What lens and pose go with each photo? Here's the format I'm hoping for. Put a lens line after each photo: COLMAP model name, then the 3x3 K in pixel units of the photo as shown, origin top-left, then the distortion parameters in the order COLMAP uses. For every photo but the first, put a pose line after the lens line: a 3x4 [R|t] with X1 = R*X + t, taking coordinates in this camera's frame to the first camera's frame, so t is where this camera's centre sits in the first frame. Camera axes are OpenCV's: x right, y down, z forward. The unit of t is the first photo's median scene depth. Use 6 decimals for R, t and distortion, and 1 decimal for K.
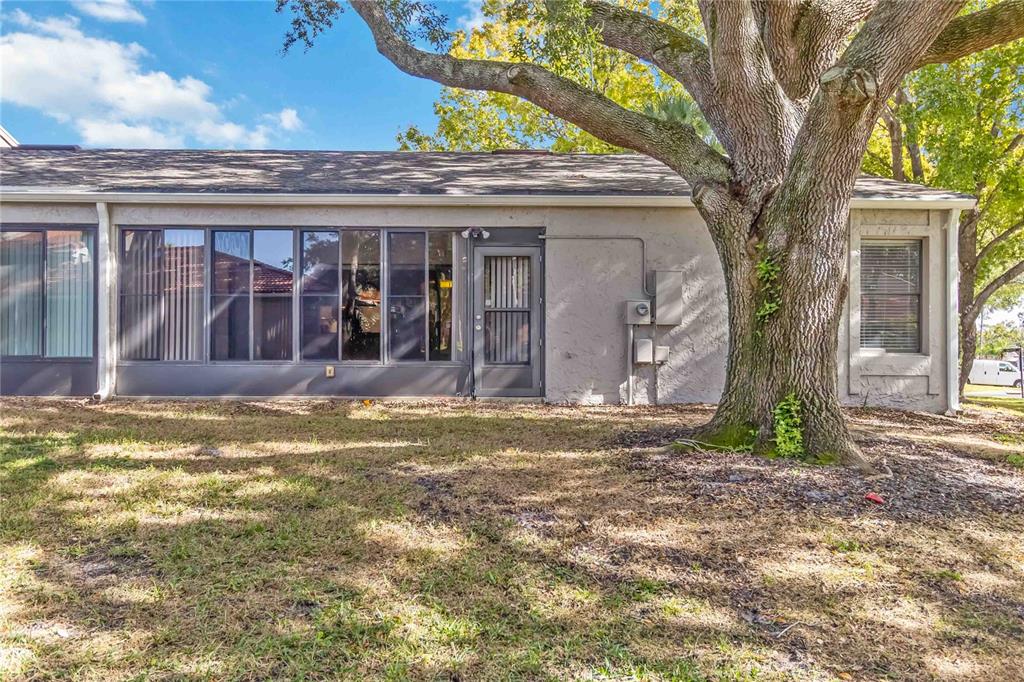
lens RADIAL K [[755.4, 0, 512.0], [0, 755.4, 341.0], [0, 0, 1]] dist [-0.007205, -0.002357]
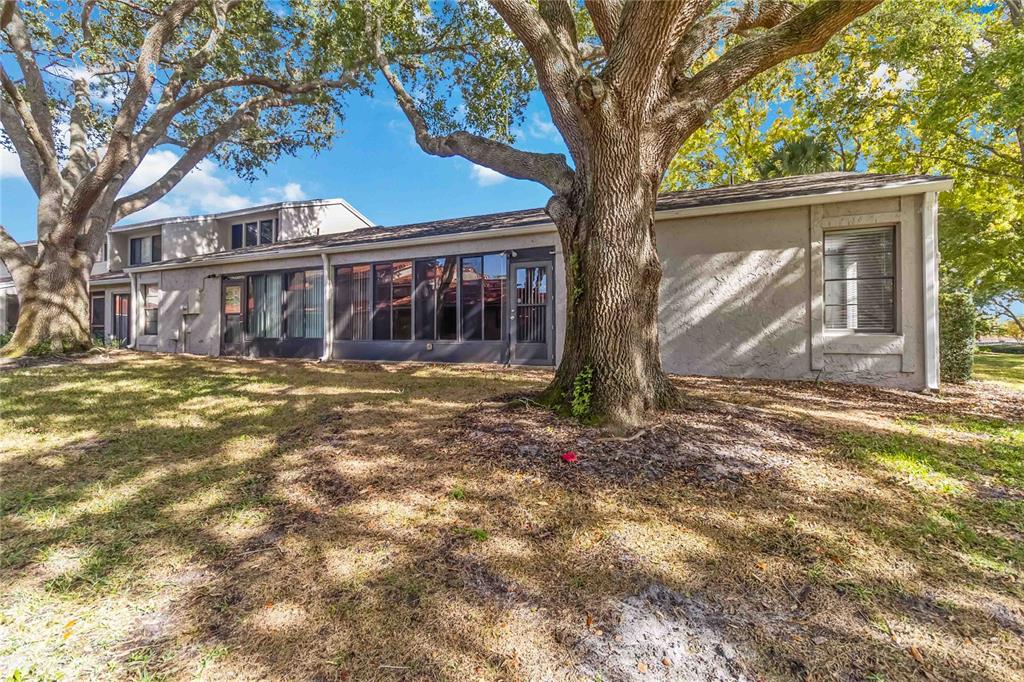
lens RADIAL K [[472.0, 0, 511.9], [0, 472.0, 328.5], [0, 0, 1]] dist [0.000391, 0.000198]
pose [[0.895538, -0.011253, -0.444844, 0.367573], [0.007371, 0.999918, -0.010456, 0.013077], [0.444925, 0.006084, 0.895547, 0.174790]]
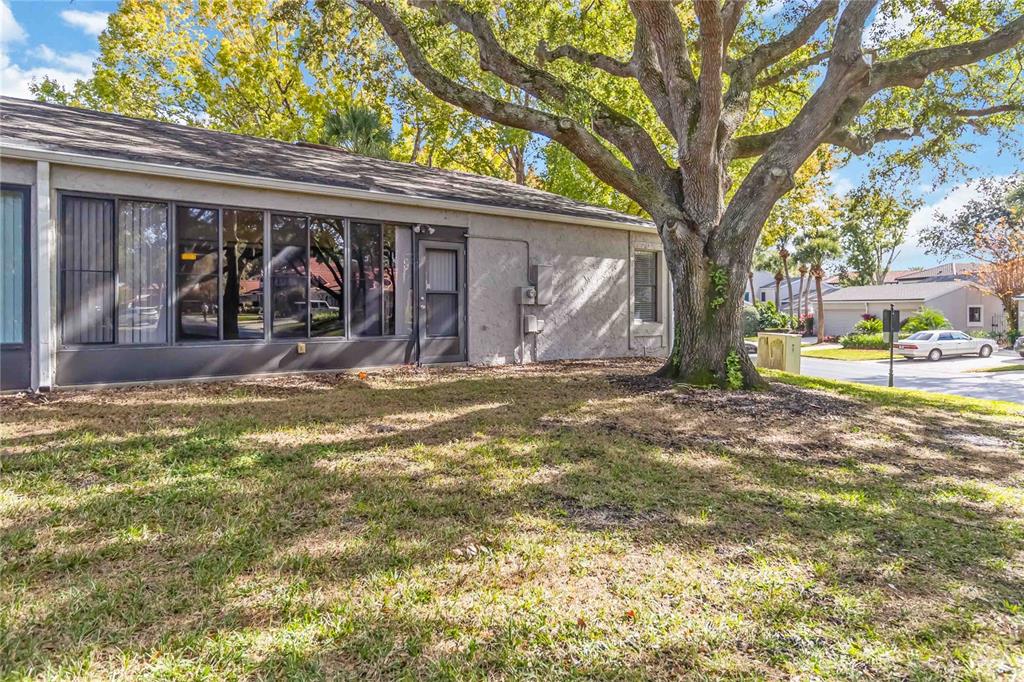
lens RADIAL K [[628.7, 0, 516.1], [0, 628.7, 306.3], [0, 0, 1]] dist [-0.004608, -0.001085]
pose [[0.795991, -0.001586, 0.605306, -0.540305], [-0.000901, 0.999992, 0.003806, -0.022574], [-0.605308, -0.003575, 0.795984, 0.106479]]
